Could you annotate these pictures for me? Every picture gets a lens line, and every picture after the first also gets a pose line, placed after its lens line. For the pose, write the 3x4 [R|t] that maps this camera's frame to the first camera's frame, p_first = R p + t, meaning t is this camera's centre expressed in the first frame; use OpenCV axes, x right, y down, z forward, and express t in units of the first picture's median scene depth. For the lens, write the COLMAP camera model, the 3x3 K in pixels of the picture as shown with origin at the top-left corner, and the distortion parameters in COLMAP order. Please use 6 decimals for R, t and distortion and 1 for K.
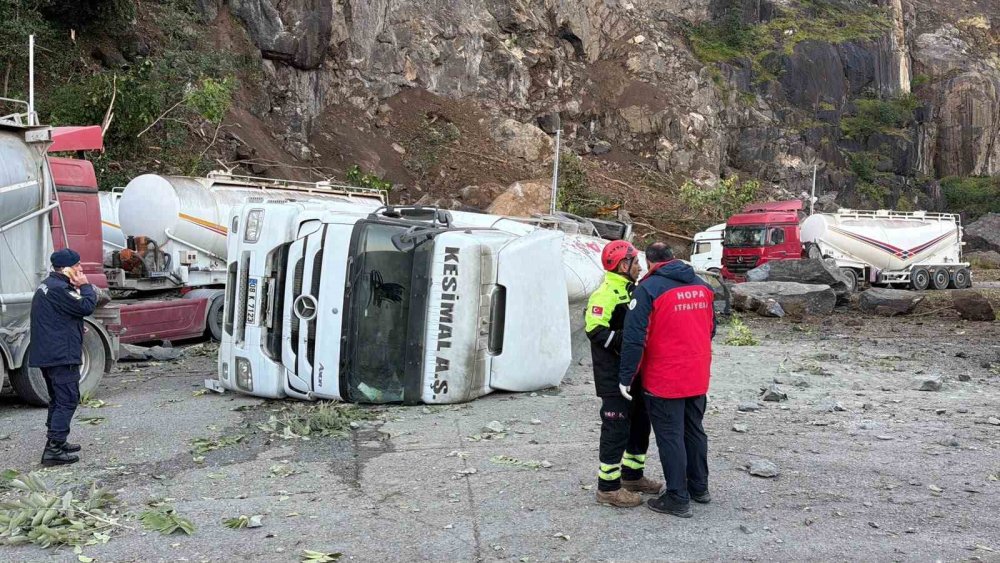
lens RADIAL K [[802.7, 0, 500.0], [0, 802.7, 281.5], [0, 0, 1]] dist [0.147258, -0.234944]
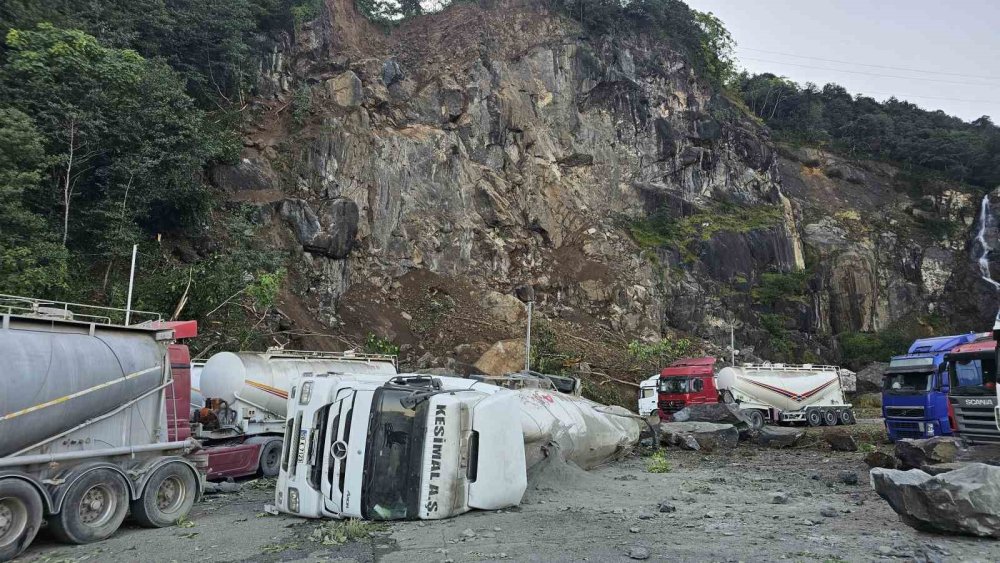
lens RADIAL K [[658.6, 0, 500.7], [0, 658.6, 273.6], [0, 0, 1]] dist [0.092177, -0.102213]
pose [[0.999742, -0.012863, 0.018726, 0.004474], [0.016630, 0.975921, -0.217490, -0.001835], [-0.015477, 0.217746, 0.975883, -0.035304]]
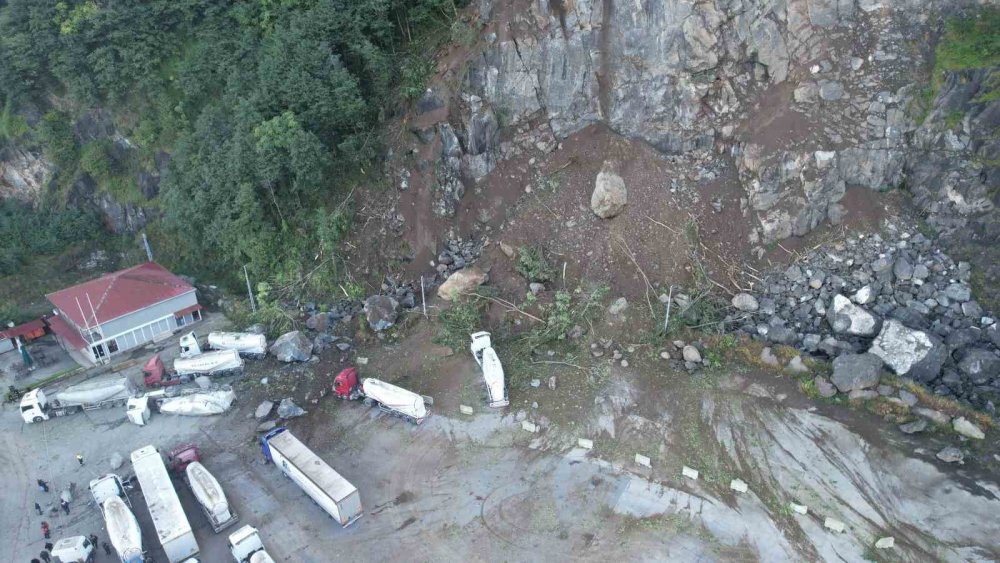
lens RADIAL K [[639.6, 0, 504.4], [0, 639.6, 282.9], [0, 0, 1]] dist [-0.074284, 0.061395]
pose [[0.567001, 0.366968, -0.737458, 1.131582], [0.013638, 0.890976, 0.453846, -0.718536], [0.823604, -0.267388, 0.500179, 0.177109]]
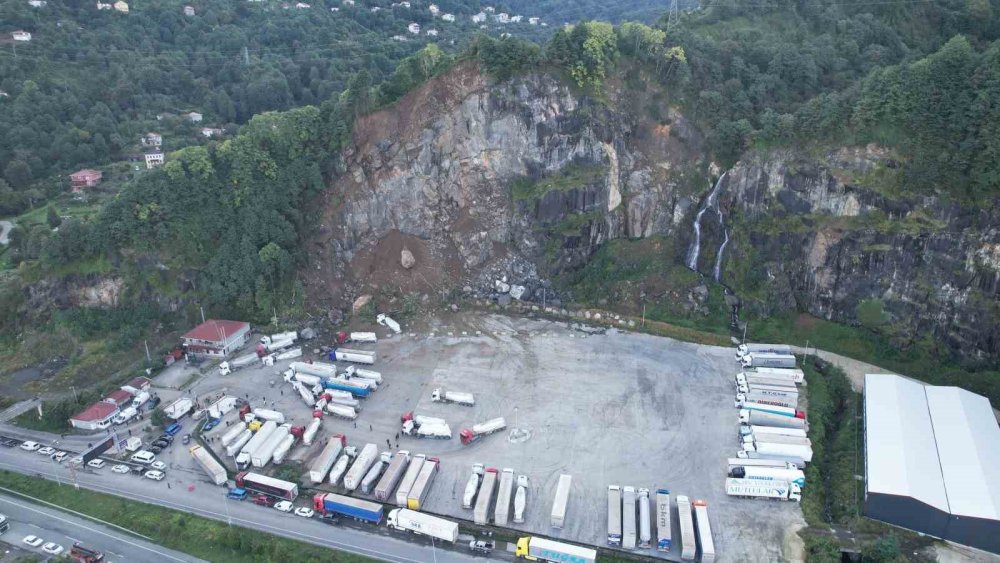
lens RADIAL K [[639.6, 0, 504.4], [0, 639.6, 282.9], [0, 0, 1]] dist [-0.074284, 0.061395]
pose [[0.888223, 0.164849, -0.428817, 2.256169], [-0.001631, 0.934530, 0.355880, -1.445584], [0.459409, -0.315402, 0.830340, -1.770945]]
